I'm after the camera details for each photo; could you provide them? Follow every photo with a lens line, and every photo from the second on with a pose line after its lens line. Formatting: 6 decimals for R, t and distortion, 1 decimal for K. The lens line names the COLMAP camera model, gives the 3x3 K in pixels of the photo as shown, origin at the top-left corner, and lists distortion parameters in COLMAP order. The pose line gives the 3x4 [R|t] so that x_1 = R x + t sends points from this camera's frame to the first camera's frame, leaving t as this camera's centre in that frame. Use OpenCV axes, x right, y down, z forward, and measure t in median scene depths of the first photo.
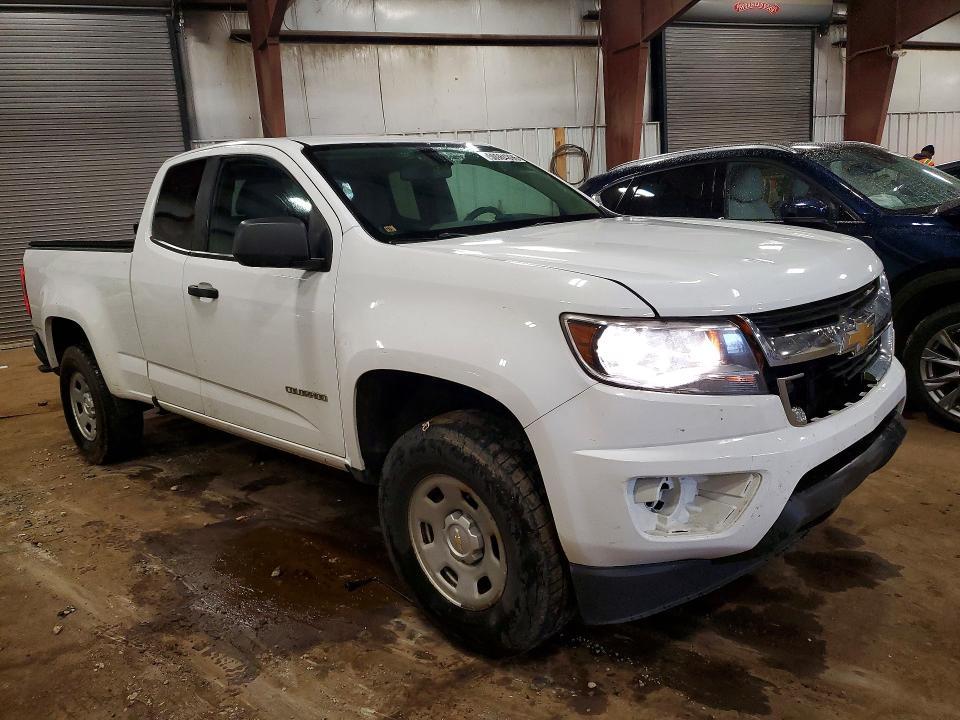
lens RADIAL K [[745.4, 0, 474.4], [0, 745.4, 354.9], [0, 0, 1]] dist [0.028090, 0.004132]
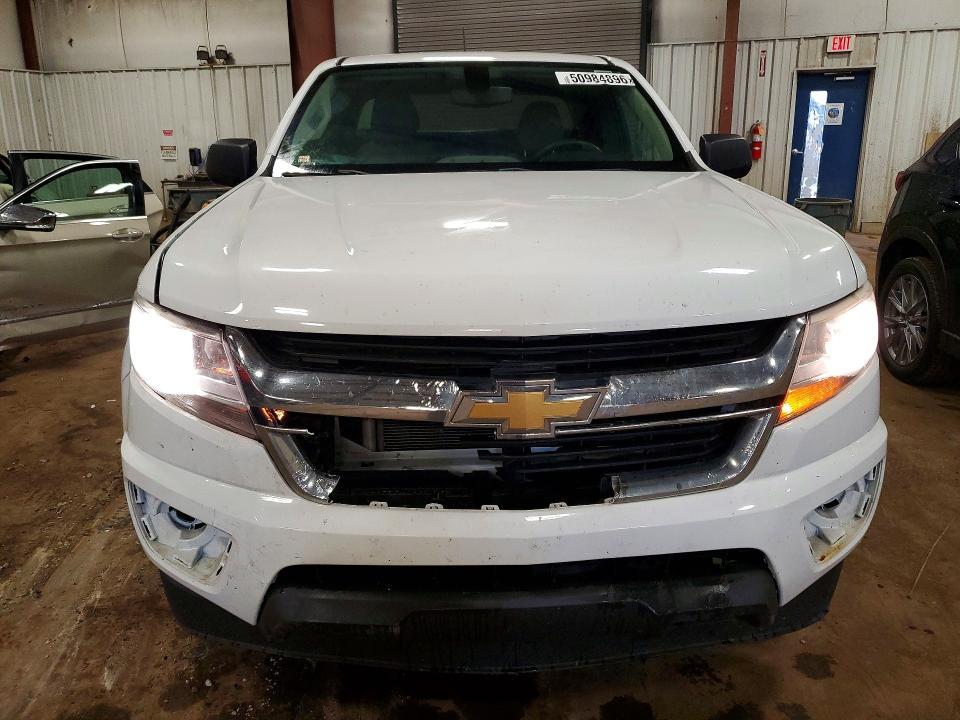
lens RADIAL K [[745.4, 0, 474.4], [0, 745.4, 354.9], [0, 0, 1]] dist [0.028090, 0.004132]
pose [[0.727040, 0.260470, -0.635270, 0.852918], [-0.181023, 0.965229, 0.188585, -0.175890], [0.662302, -0.022111, 0.748911, 0.520745]]
